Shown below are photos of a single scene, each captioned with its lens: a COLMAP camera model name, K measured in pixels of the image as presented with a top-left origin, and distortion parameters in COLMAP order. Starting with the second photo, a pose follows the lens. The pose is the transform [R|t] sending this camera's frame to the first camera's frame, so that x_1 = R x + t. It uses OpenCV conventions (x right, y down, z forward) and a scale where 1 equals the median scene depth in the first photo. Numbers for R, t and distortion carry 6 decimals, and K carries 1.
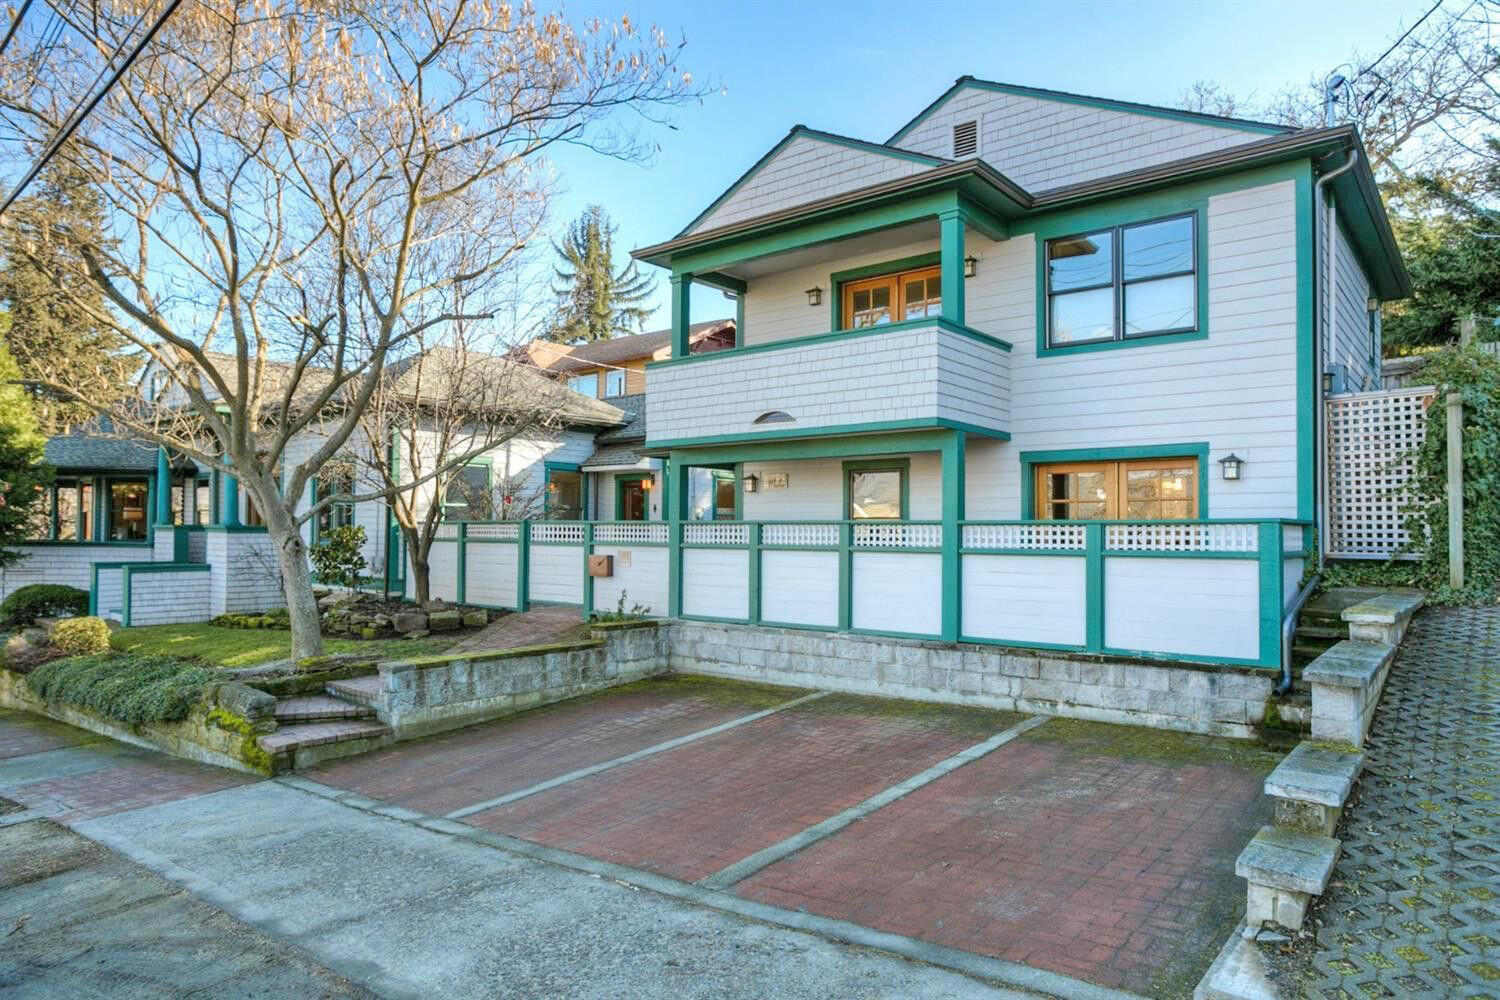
lens RADIAL K [[944.6, 0, 752.0], [0, 944.6, 503.6], [0, 0, 1]] dist [0.000313, -0.000010]
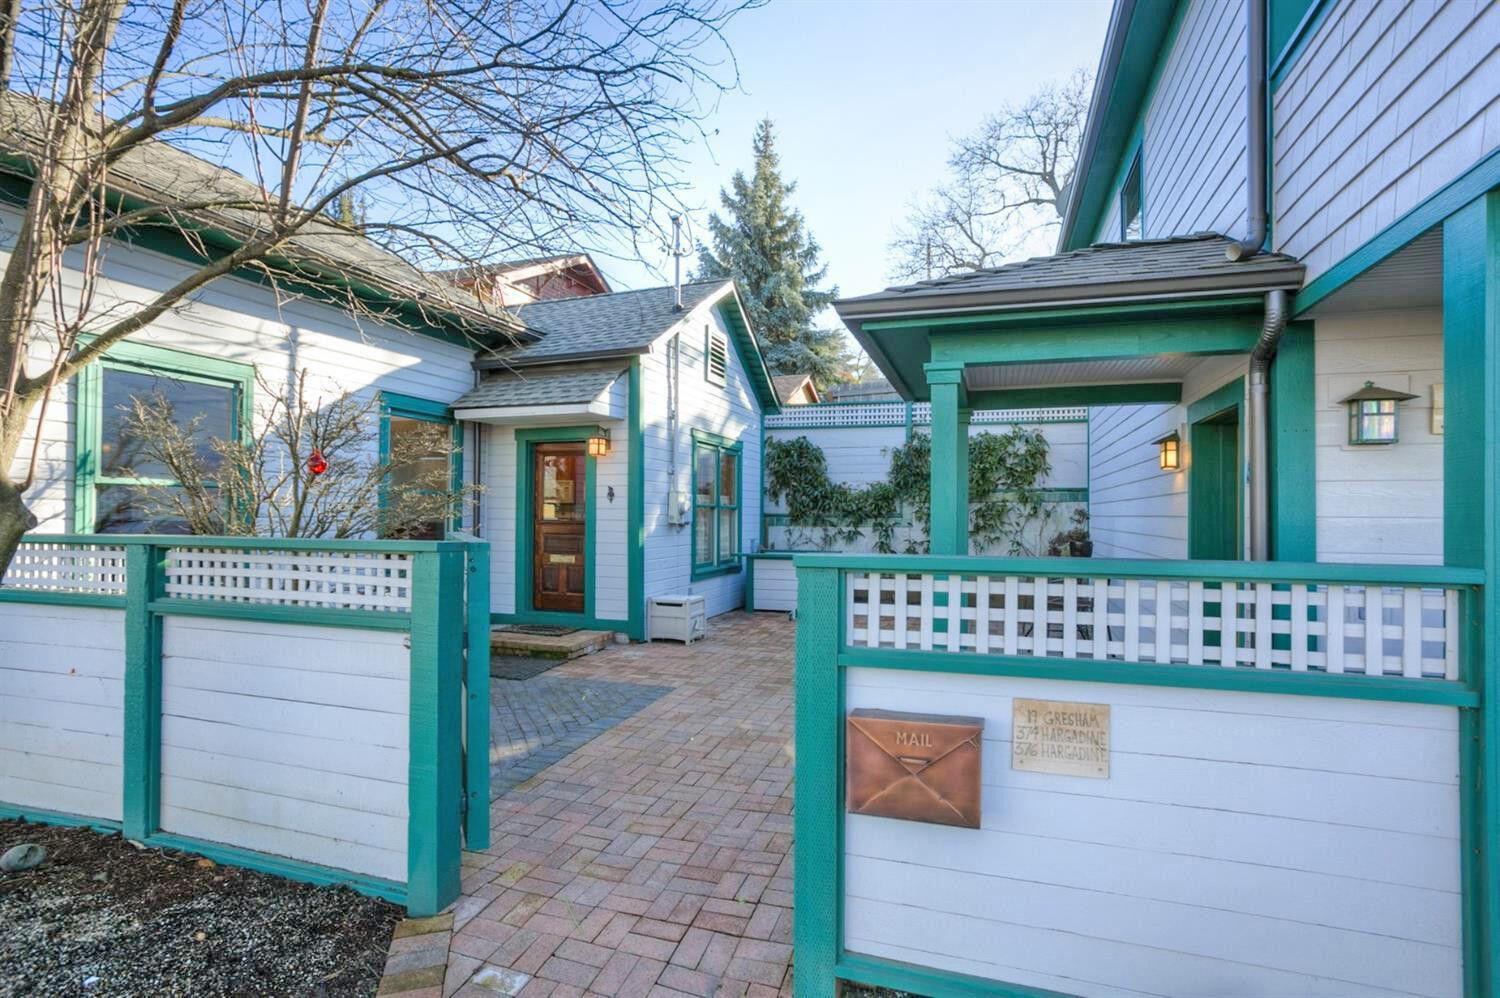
lens RADIAL K [[743.5, 0, 746.8], [0, 743.5, 503.1], [0, 0, 1]] dist [-0.003793, -0.000152]
pose [[0.938529, 0.006381, 0.345141, -0.174375], [-0.012613, 0.999795, 0.015816, 0.002602], [-0.344969, -0.019197, 0.938418, 0.590960]]
